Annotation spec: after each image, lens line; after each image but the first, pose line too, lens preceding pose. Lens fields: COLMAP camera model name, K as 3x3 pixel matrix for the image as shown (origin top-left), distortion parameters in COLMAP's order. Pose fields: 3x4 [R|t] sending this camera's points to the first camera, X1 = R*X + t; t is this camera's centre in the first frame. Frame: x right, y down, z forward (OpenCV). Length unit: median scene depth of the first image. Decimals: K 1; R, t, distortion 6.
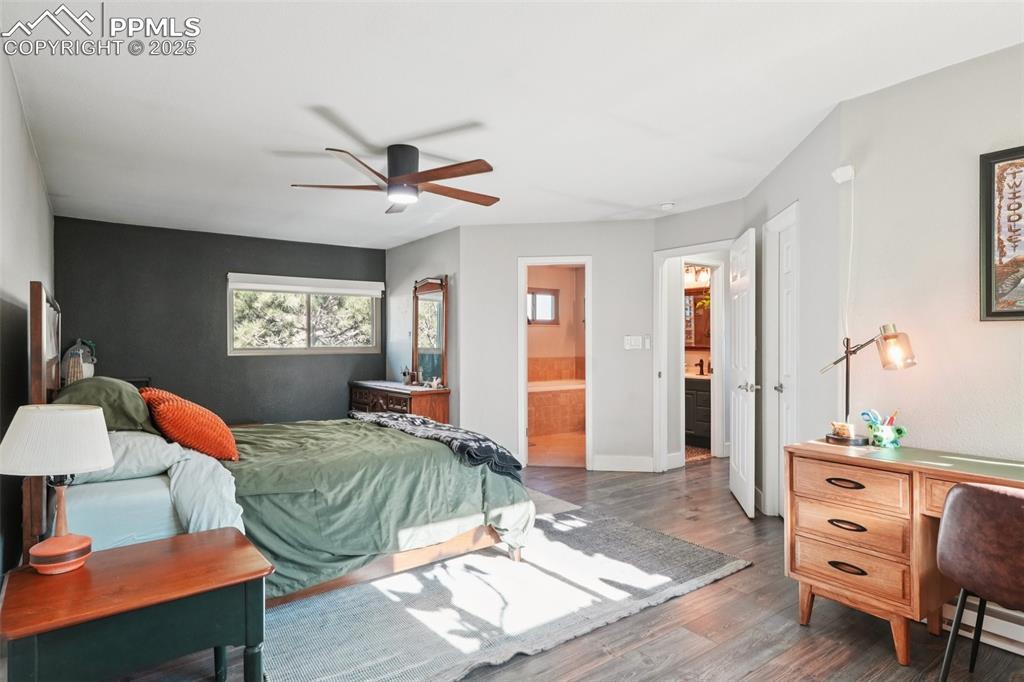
lens RADIAL K [[566.2, 0, 511.4], [0, 566.2, 341.8], [0, 0, 1]] dist [0.000916, 0.000632]
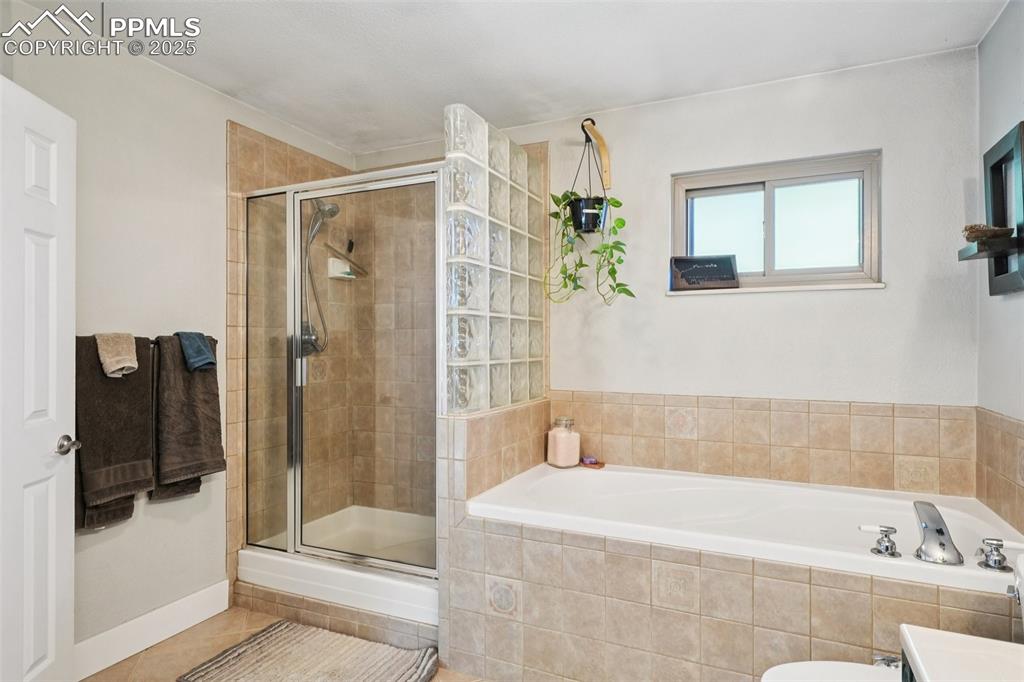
lens RADIAL K [[566.2, 0, 513.8], [0, 566.2, 341.8], [0, 0, 1]] dist [0.000916, 0.000632]
pose [[0.481340, -0.000070, -0.876534, 0.238100], [-0.001930, 0.999997, -0.001140, -0.000923], [0.876532, 0.002240, 0.481338, 0.729971]]
